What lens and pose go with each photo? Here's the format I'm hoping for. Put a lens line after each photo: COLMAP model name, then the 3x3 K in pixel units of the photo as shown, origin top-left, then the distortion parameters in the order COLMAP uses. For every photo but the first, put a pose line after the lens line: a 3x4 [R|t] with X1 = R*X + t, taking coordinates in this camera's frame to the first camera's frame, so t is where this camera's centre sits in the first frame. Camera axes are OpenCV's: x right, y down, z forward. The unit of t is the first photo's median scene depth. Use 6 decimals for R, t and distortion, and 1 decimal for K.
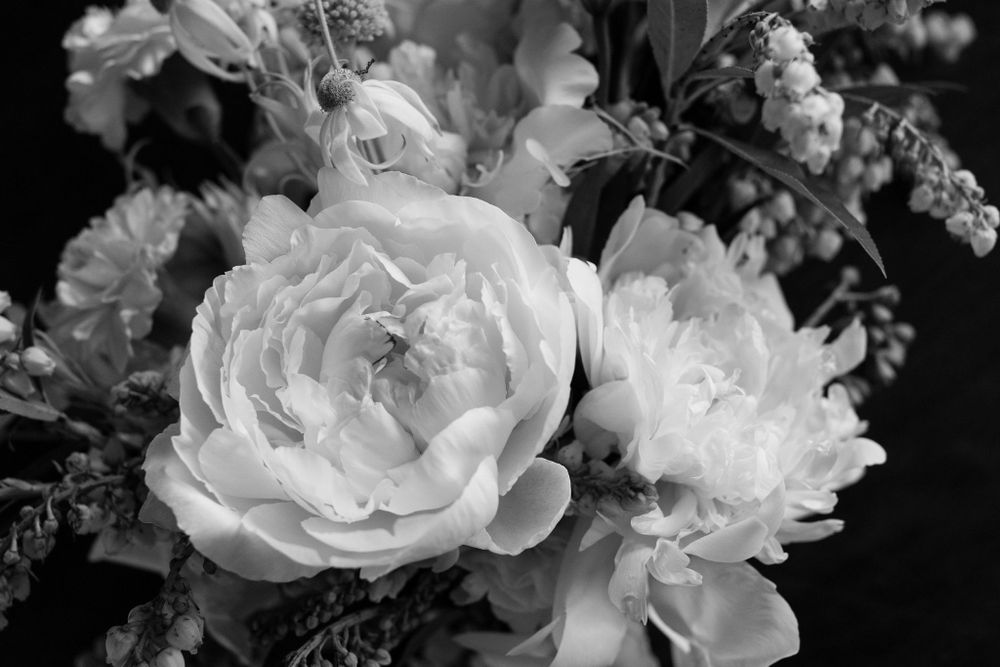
lens RADIAL K [[2003.9, 0, 498.3], [0, 2003.9, 388.8], [0, 0, 1]] dist [0.017465, 0.276269]
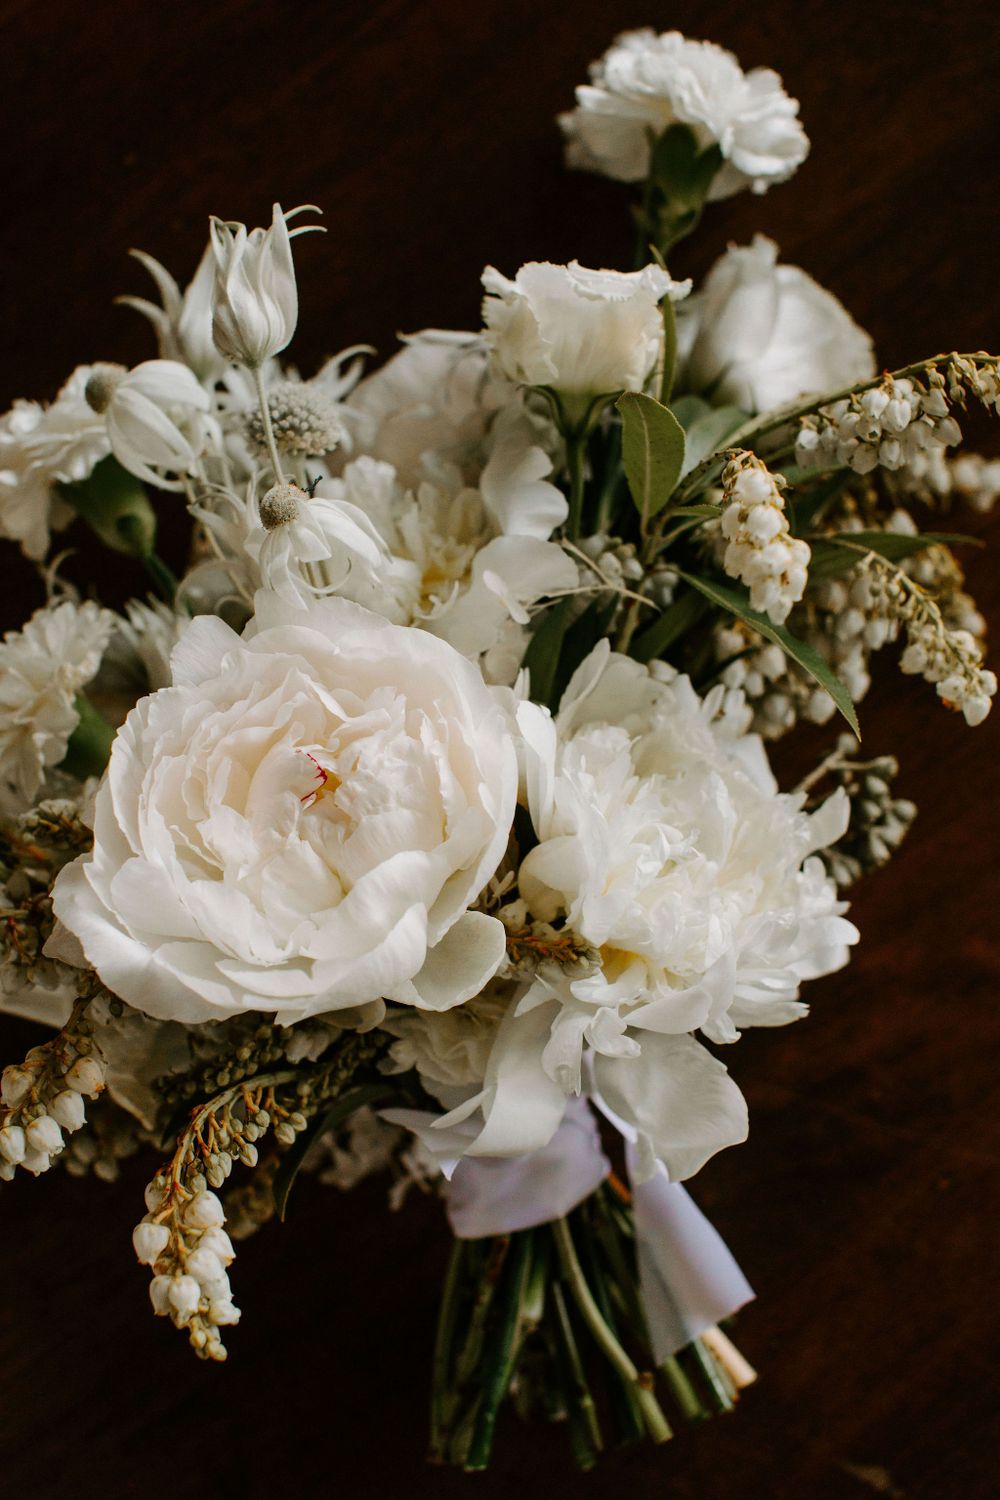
lens RADIAL K [[2609.2, 0, 500.2], [0, 2609.2, 859.1], [0, 0, 1]] dist [-0.008657, -0.073708]
pose [[0.998549, 0.053843, 0.000607, 0.027819], [-0.053829, 0.998443, -0.014613, 0.025117], [-0.001393, 0.014559, 0.999893, -0.197689]]
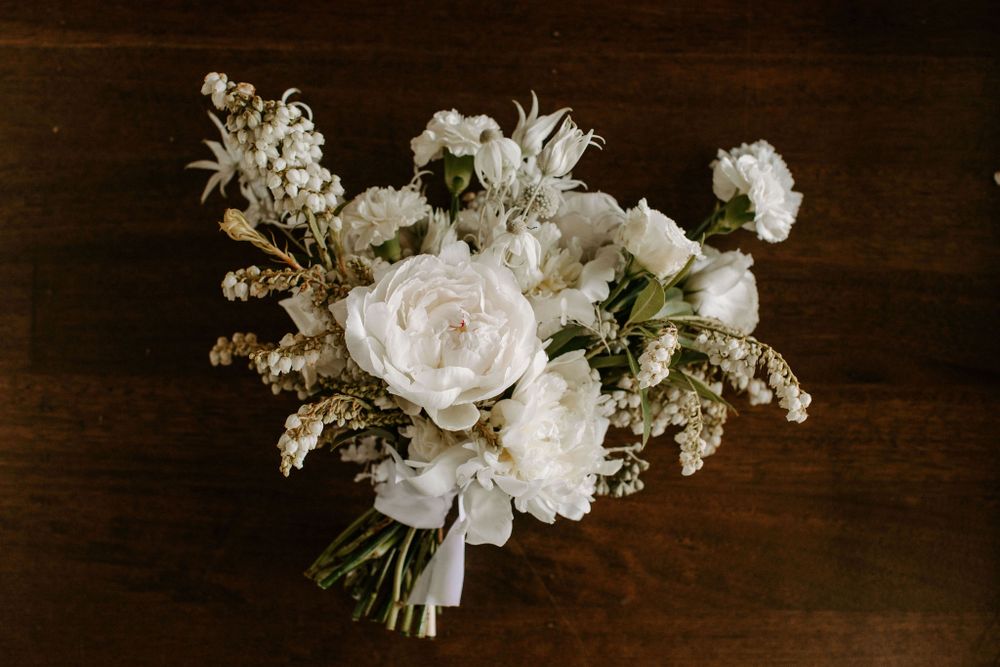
lens RADIAL K [[1461.1, 0, 499.5], [0, 1461.1, 349.2], [0, 0, 1]] dist [0.031673, 0.011005]
pose [[0.740362, 0.672198, 0.003715, -0.006420], [-0.671445, 0.739773, -0.043569, 0.037907], [-0.032036, 0.029762, 0.999044, -0.626227]]
